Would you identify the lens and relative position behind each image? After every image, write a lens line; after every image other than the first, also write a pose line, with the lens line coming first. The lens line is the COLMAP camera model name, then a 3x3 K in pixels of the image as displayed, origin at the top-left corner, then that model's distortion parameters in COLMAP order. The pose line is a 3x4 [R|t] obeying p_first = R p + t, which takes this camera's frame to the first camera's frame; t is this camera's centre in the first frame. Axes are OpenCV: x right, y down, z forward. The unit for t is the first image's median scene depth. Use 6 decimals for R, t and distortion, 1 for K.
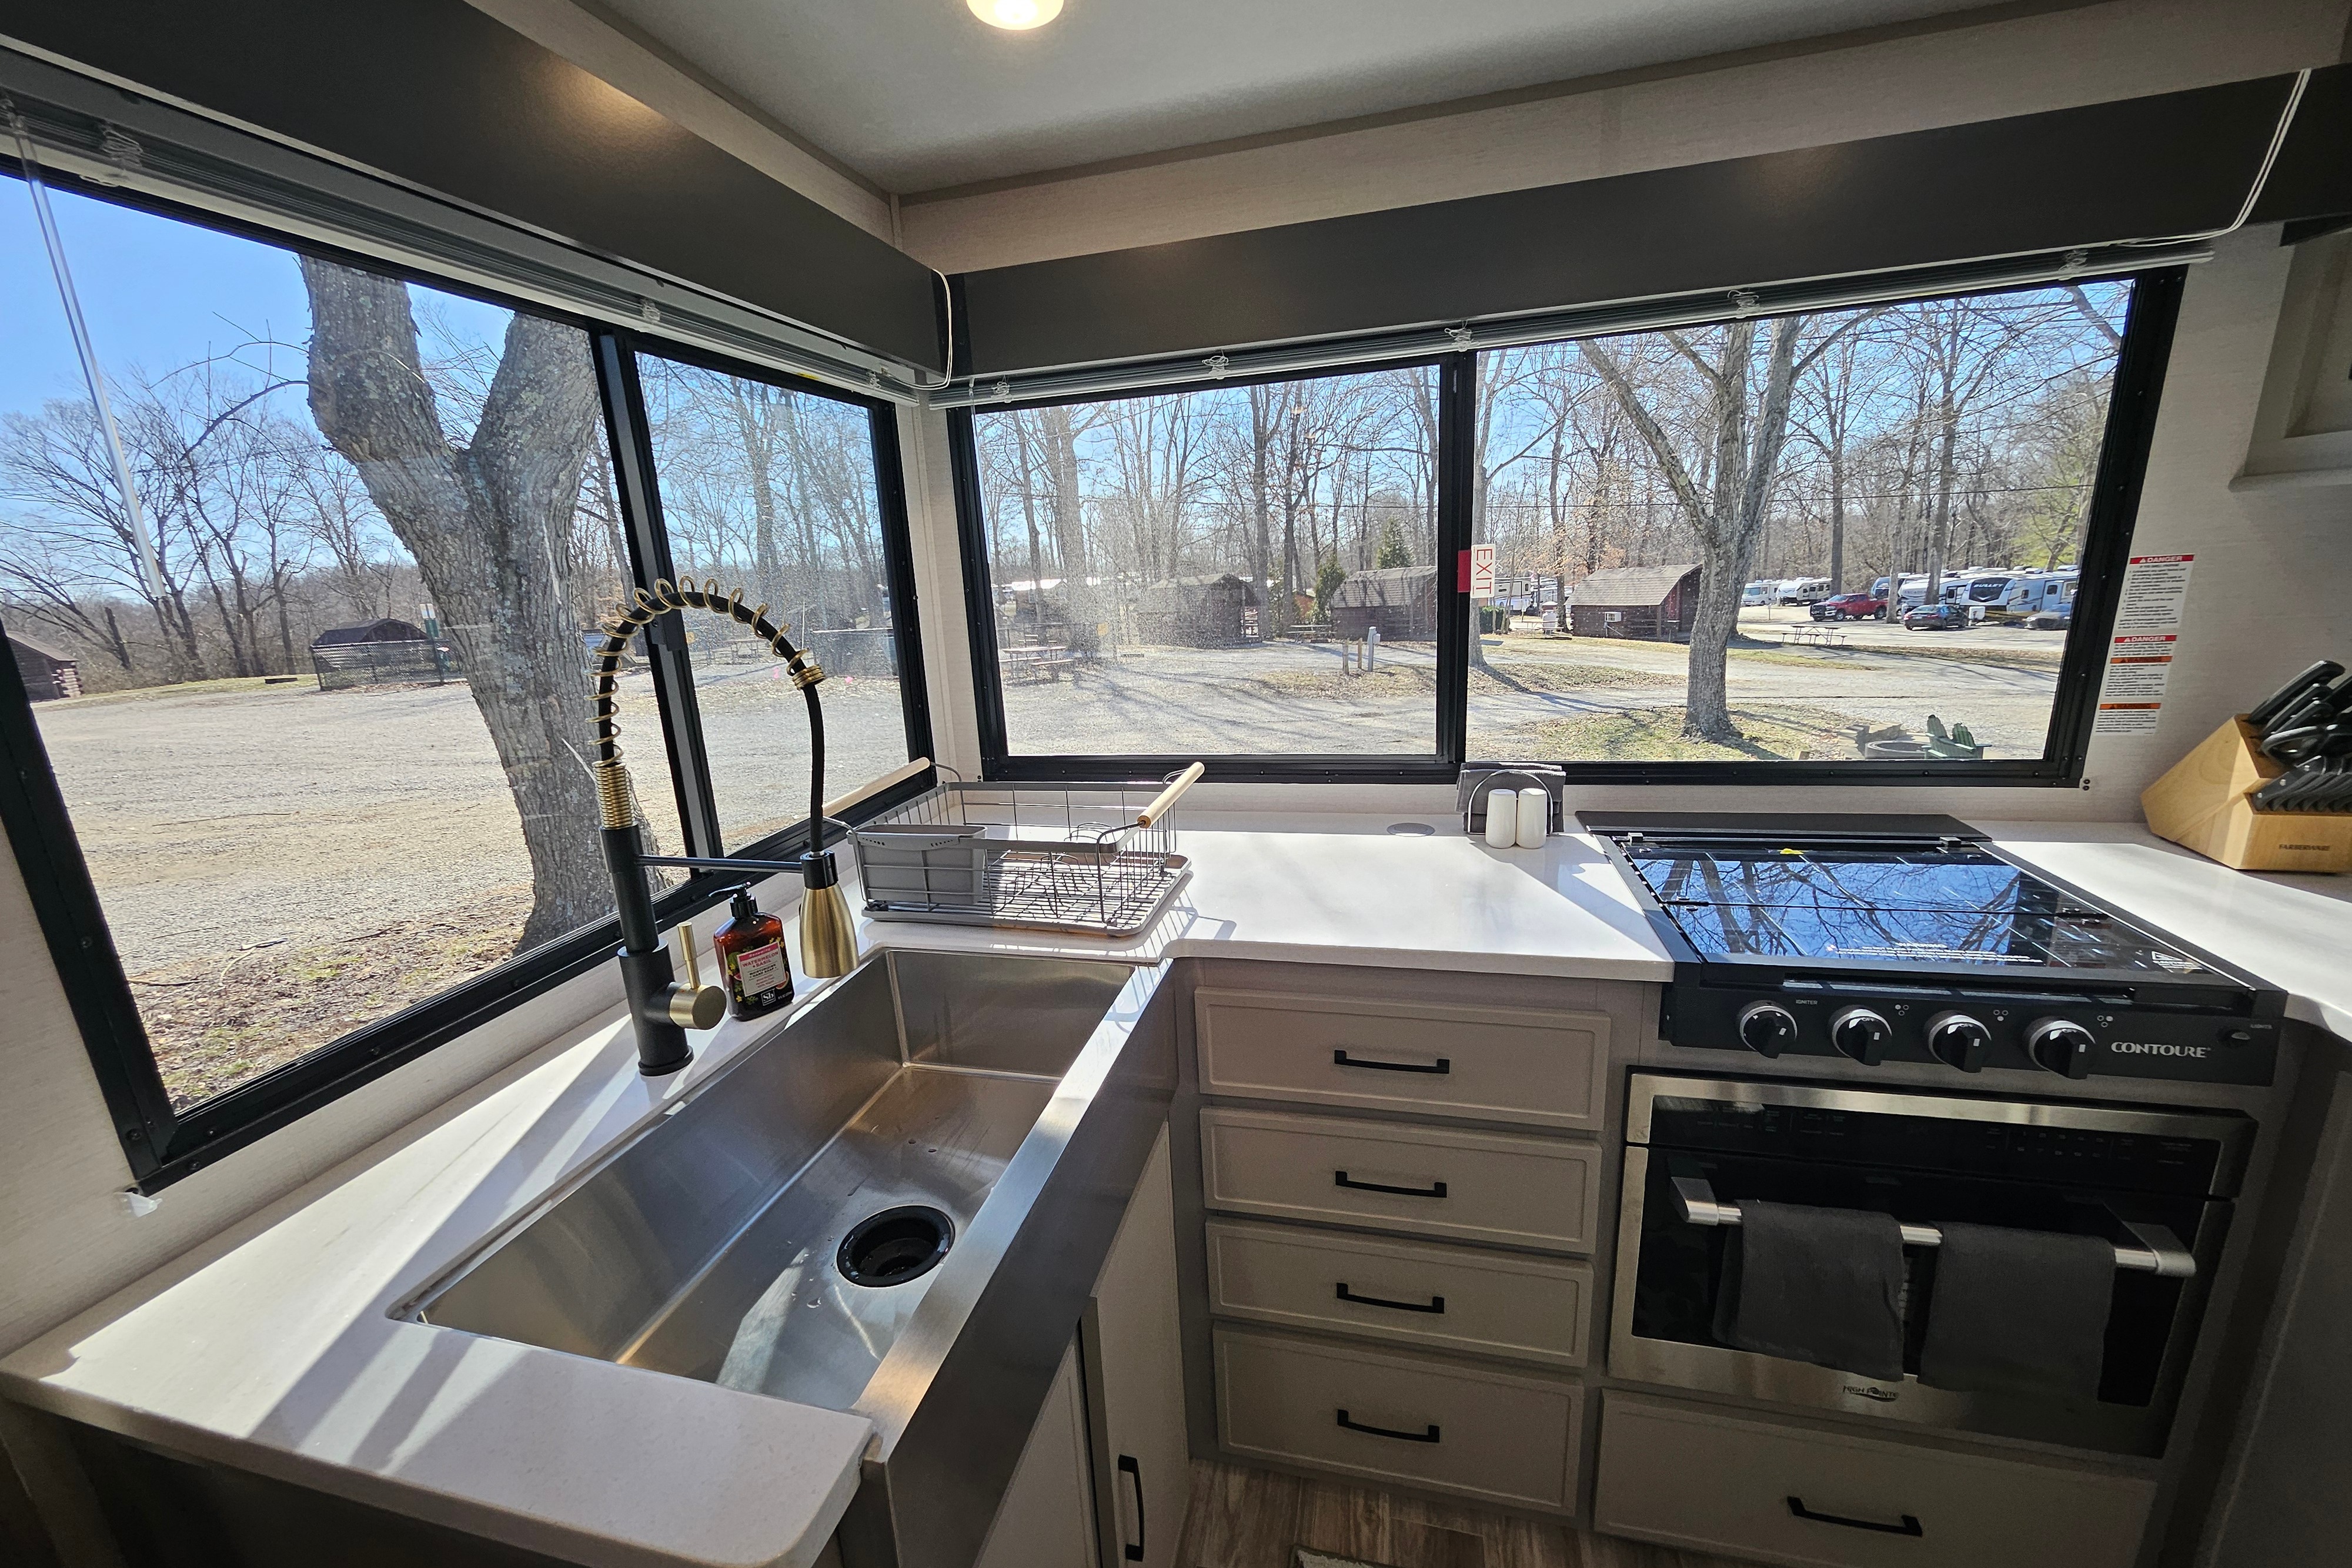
lens RADIAL K [[917.9, 0, 1158.3], [0, 917.9, 796.1], [0, 0, 1]] dist [-0.000612, -0.000144]
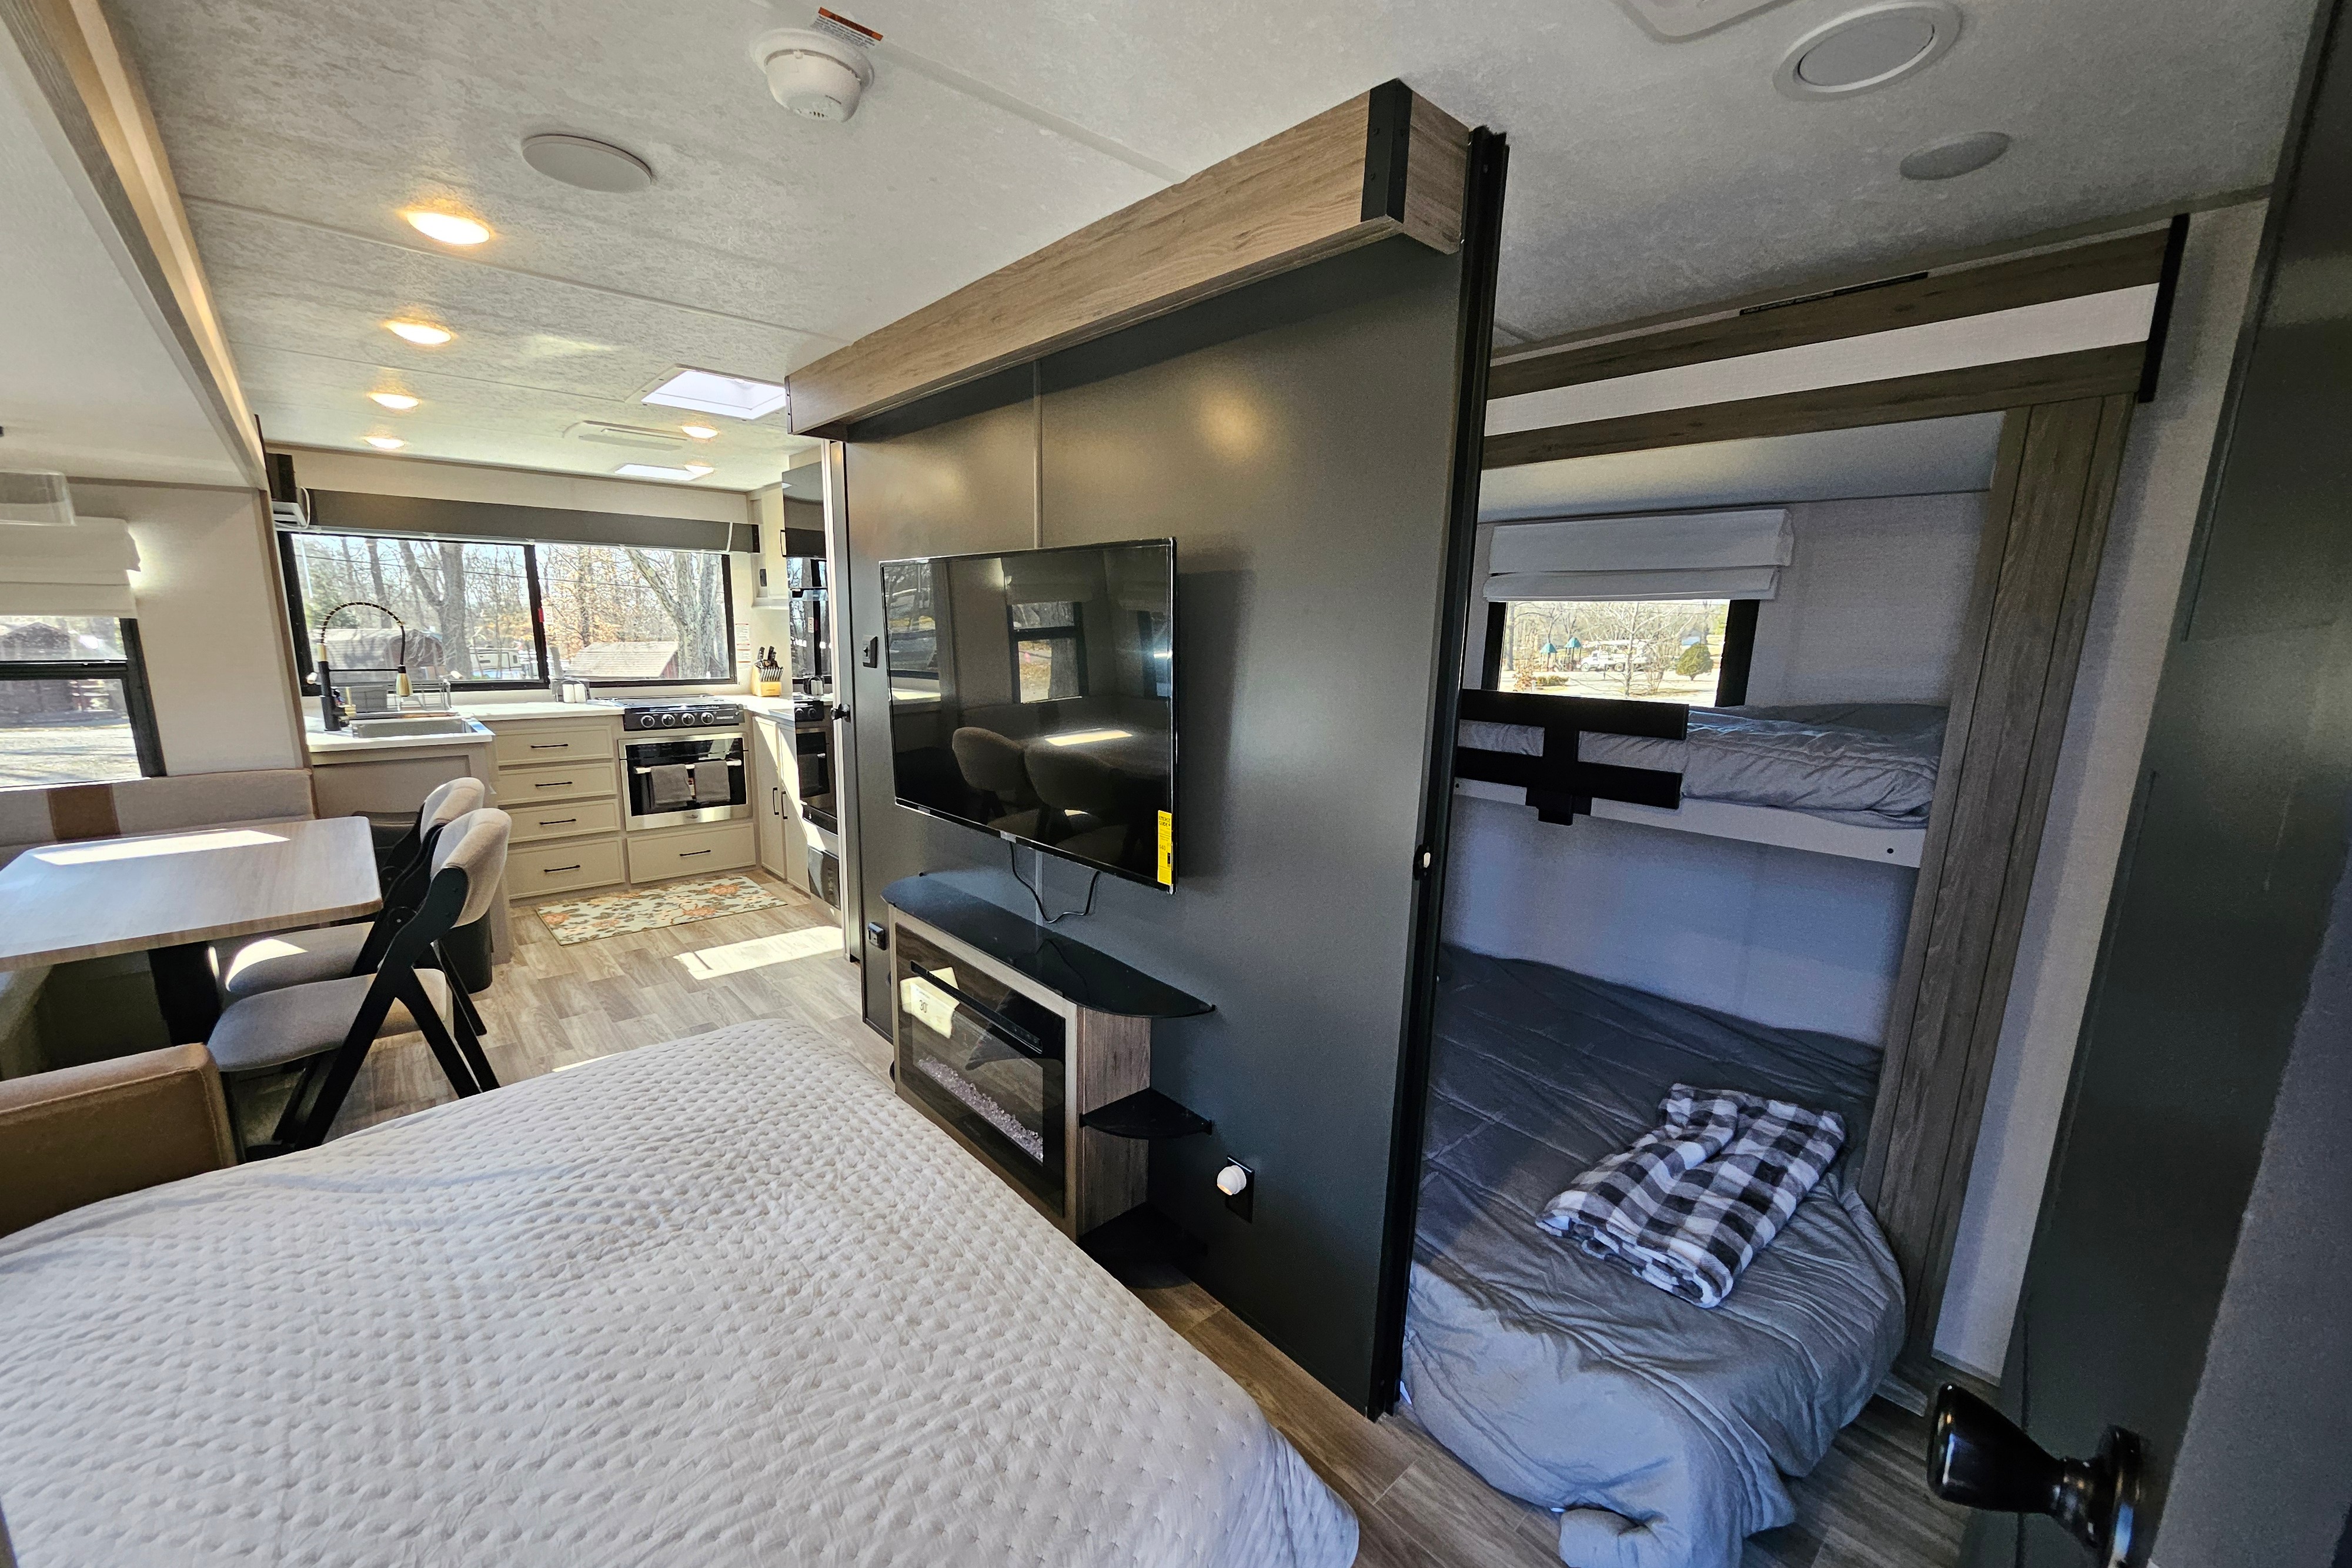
lens RADIAL K [[917.9, 0, 1167.8], [0, 917.9, 807.4], [0, 0, 1]] dist [-0.000612, -0.000144]
pose [[0.550489, -0.097207, 0.829164, -1.149284], [0.156363, 0.987627, 0.011974, 0.696602], [-0.820069, 0.123059, 0.558877, -2.404352]]
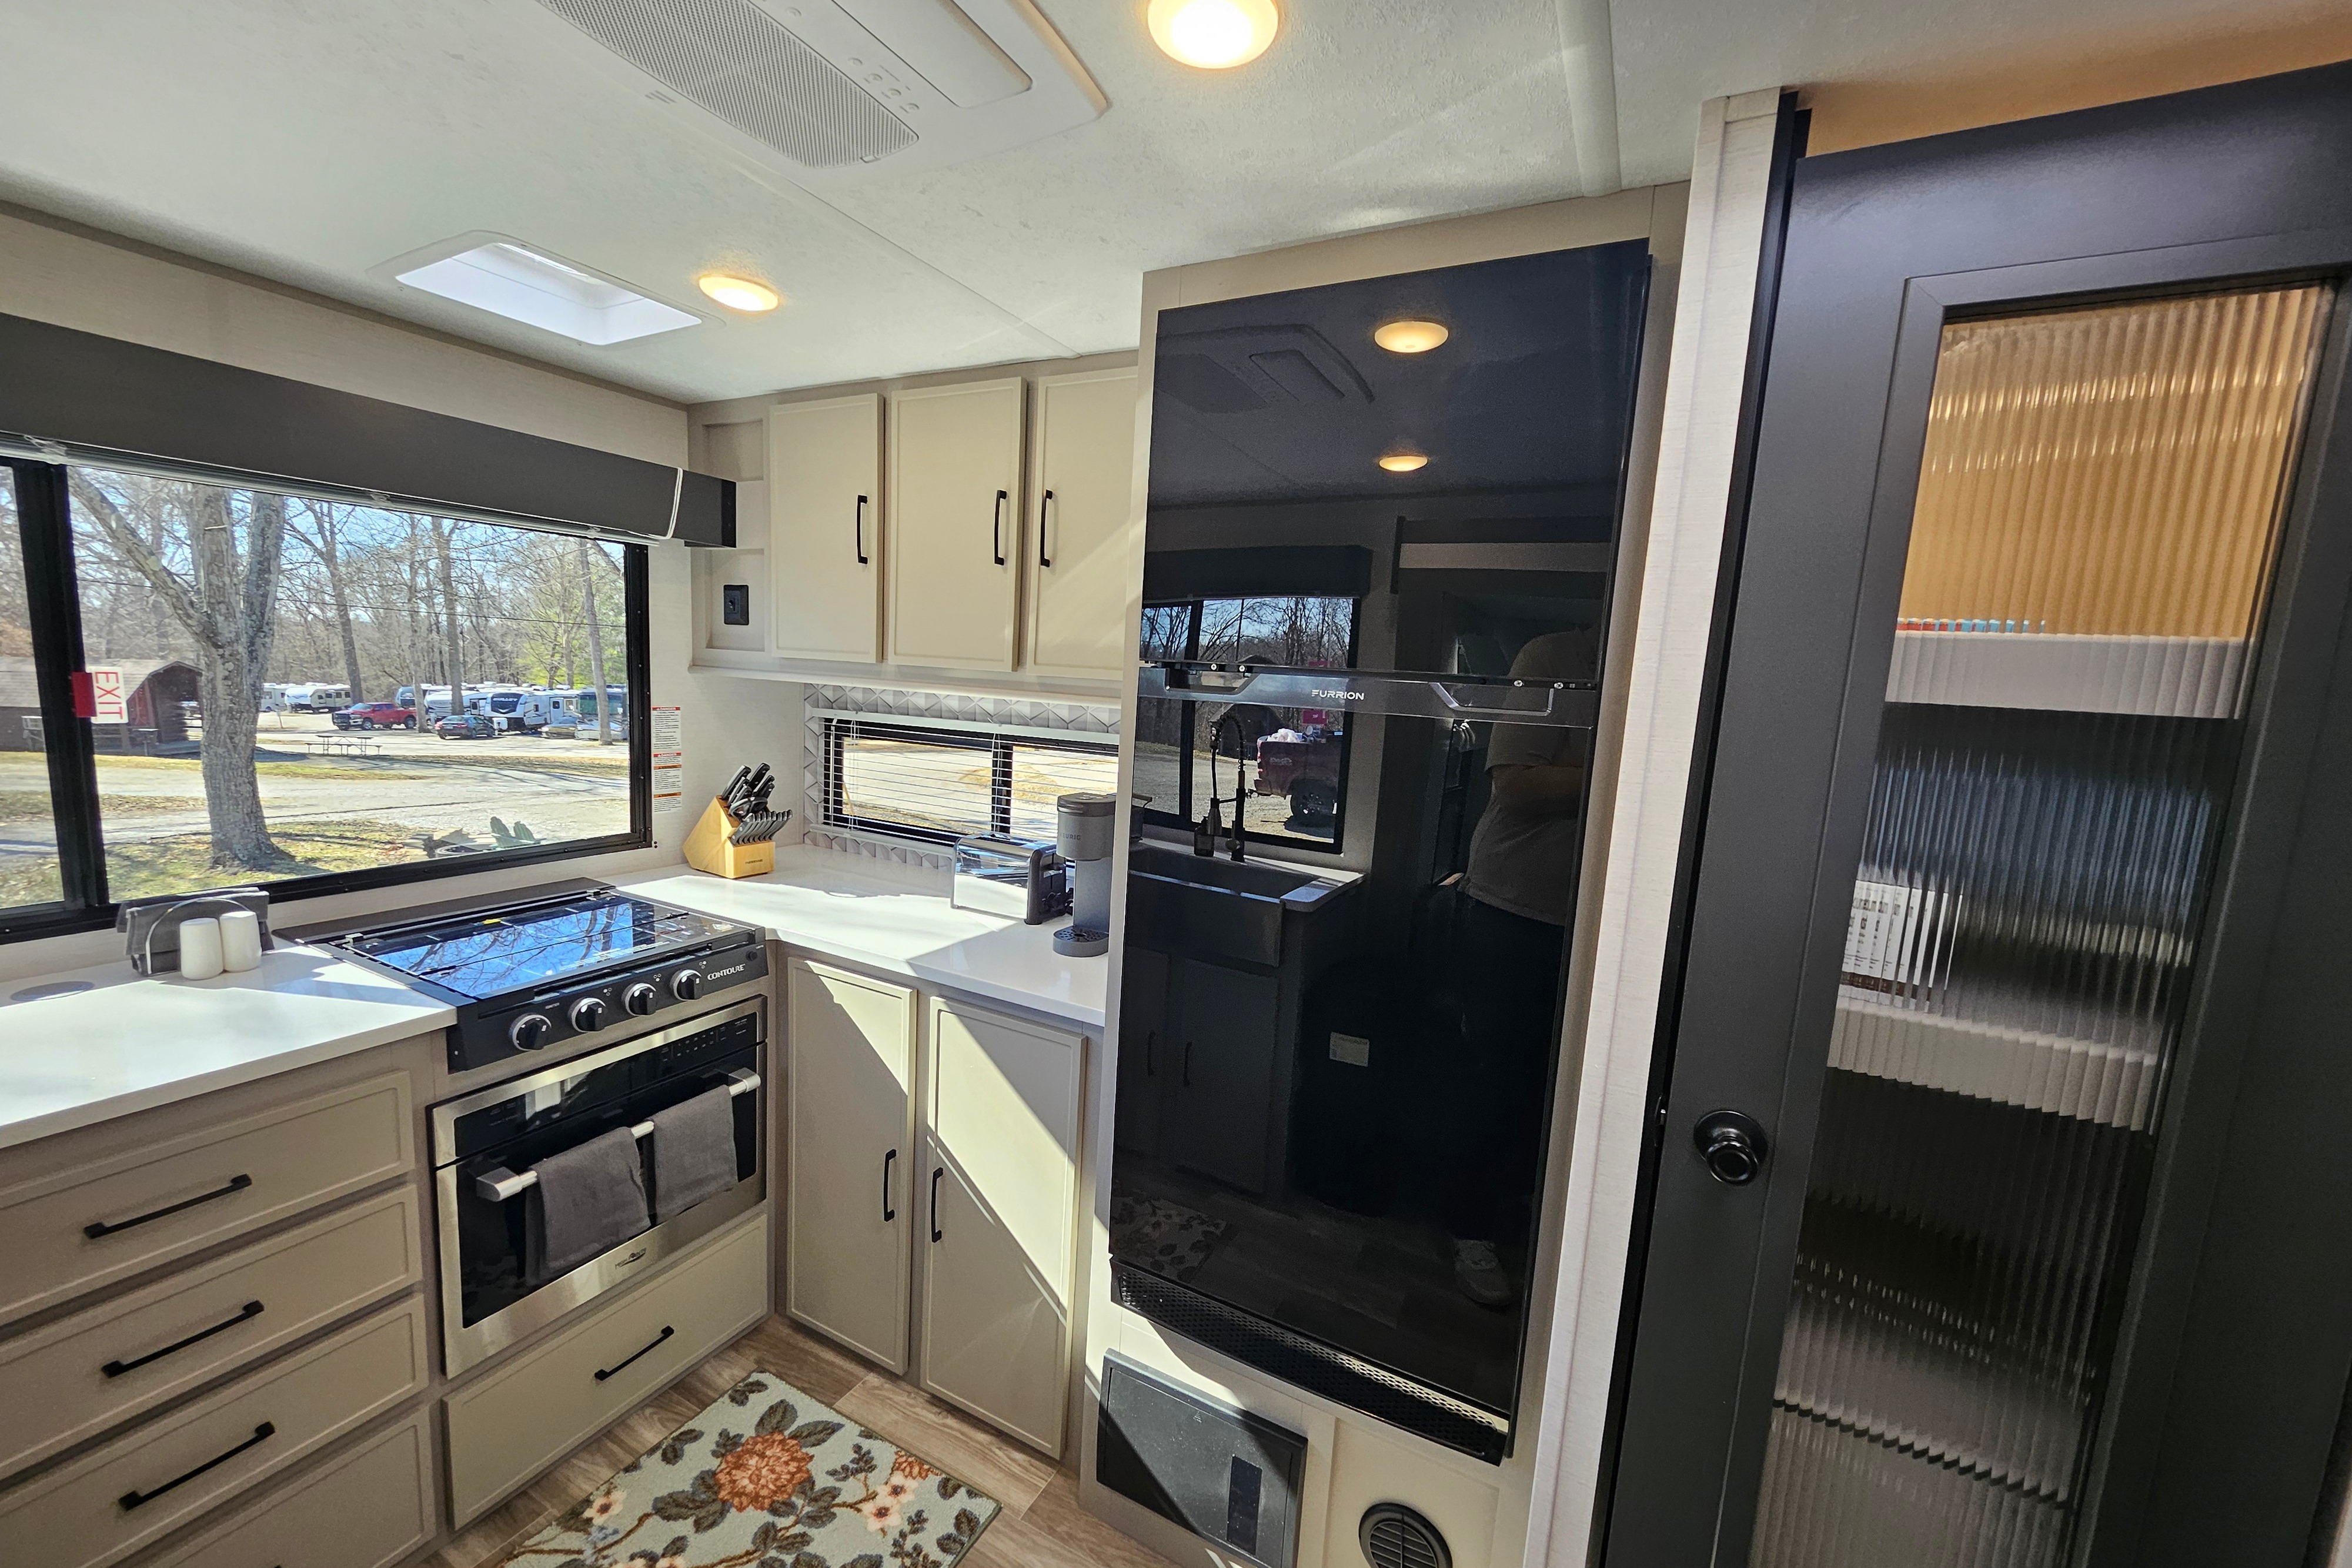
lens RADIAL K [[917.9, 0, 1164.5], [0, 917.9, 795.7], [0, 0, 1]] dist [-0.000612, -0.000144]
pose [[0.224226, -0.062407, 0.972537, -0.338117], [0.175885, 0.984151, 0.022601, 0.022586], [-0.958534, 0.165987, 0.231649, -0.235494]]
